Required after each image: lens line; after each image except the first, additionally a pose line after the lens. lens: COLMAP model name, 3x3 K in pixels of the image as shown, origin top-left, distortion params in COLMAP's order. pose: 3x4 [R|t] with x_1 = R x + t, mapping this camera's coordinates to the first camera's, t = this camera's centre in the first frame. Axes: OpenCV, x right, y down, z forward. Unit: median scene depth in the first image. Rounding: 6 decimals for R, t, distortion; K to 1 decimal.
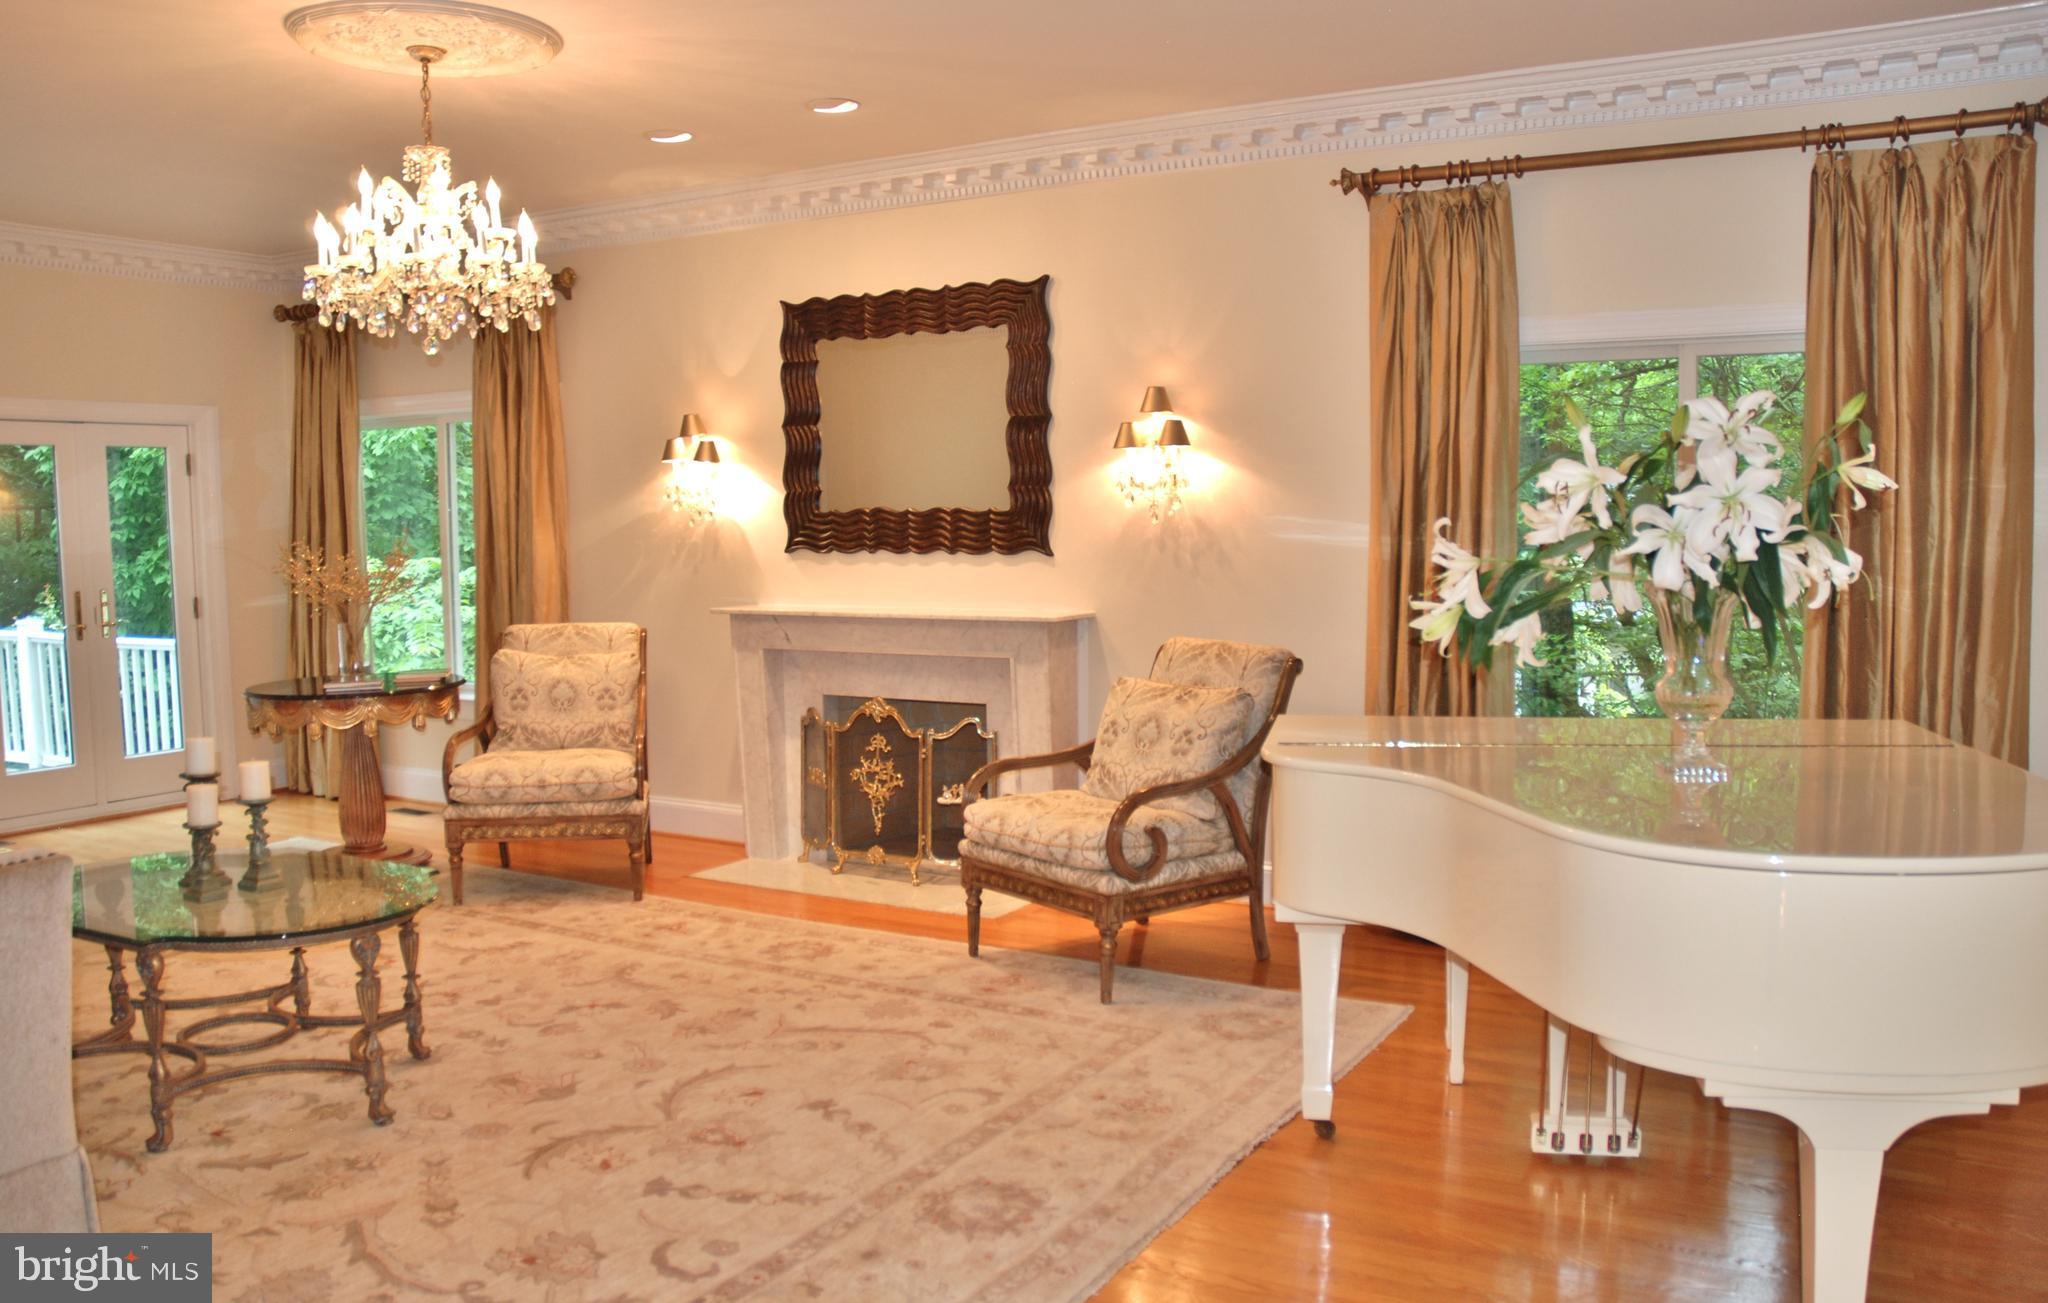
lens RADIAL K [[1611.7, 0, 1024.0], [0, 1611.7, 651.5], [0, 0, 1]] dist [-0.169193, 0.167185]
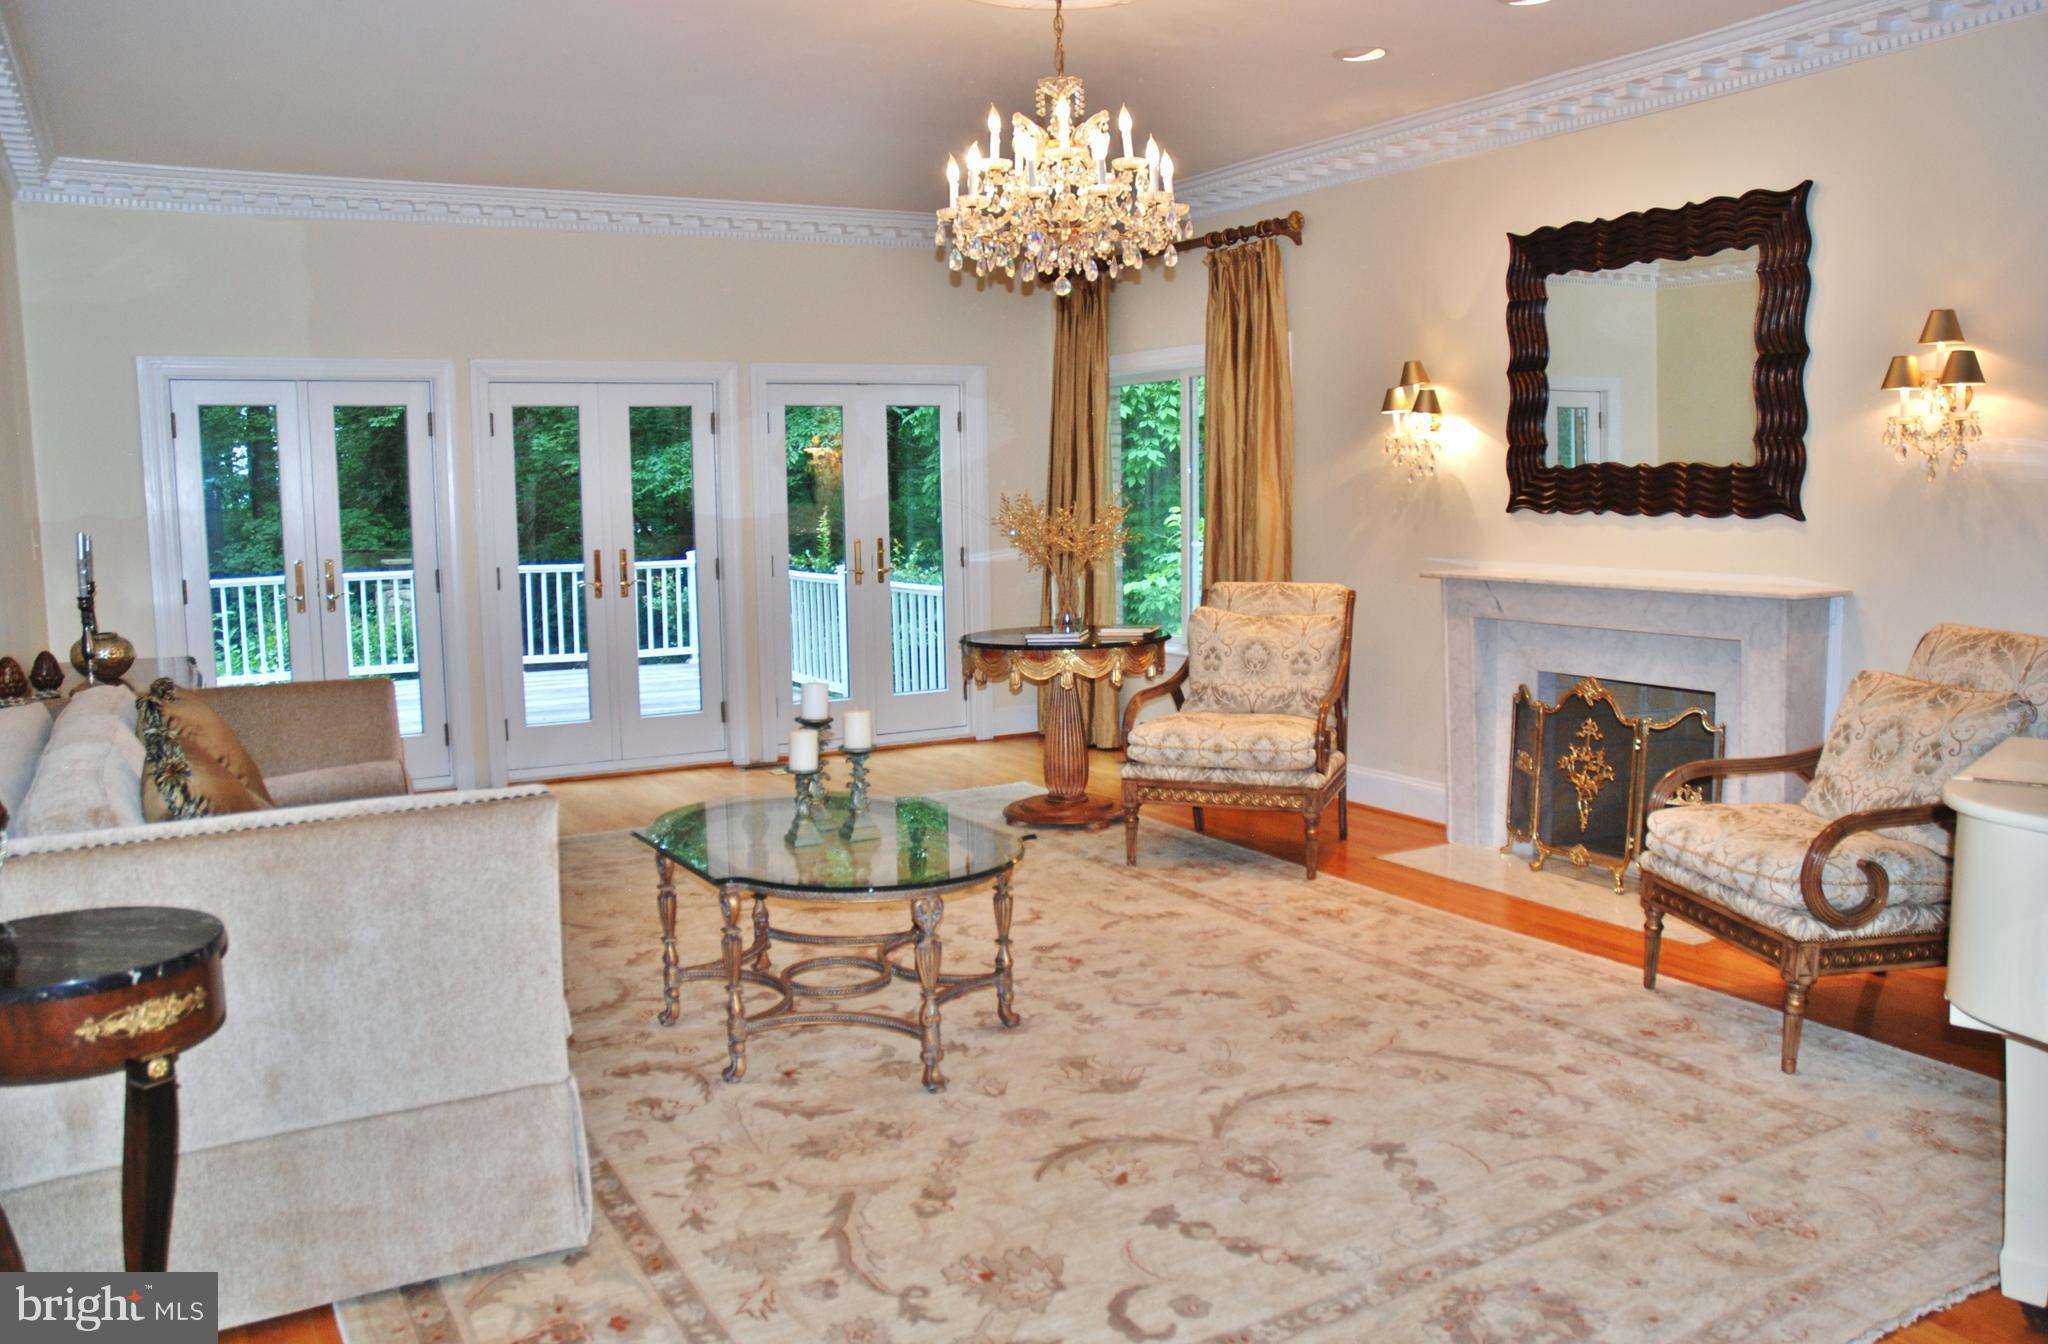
lens RADIAL K [[1613.5, 0, 1024.0], [0, 1613.5, 672.0], [0, 0, 1]] dist [-0.163132, 0.145765]
pose [[0.874850, 0.054615, -0.481306, 0.068642], [-0.036918, 0.998251, 0.046169, -0.003906], [0.482986, -0.022622, 0.875336, 0.109448]]
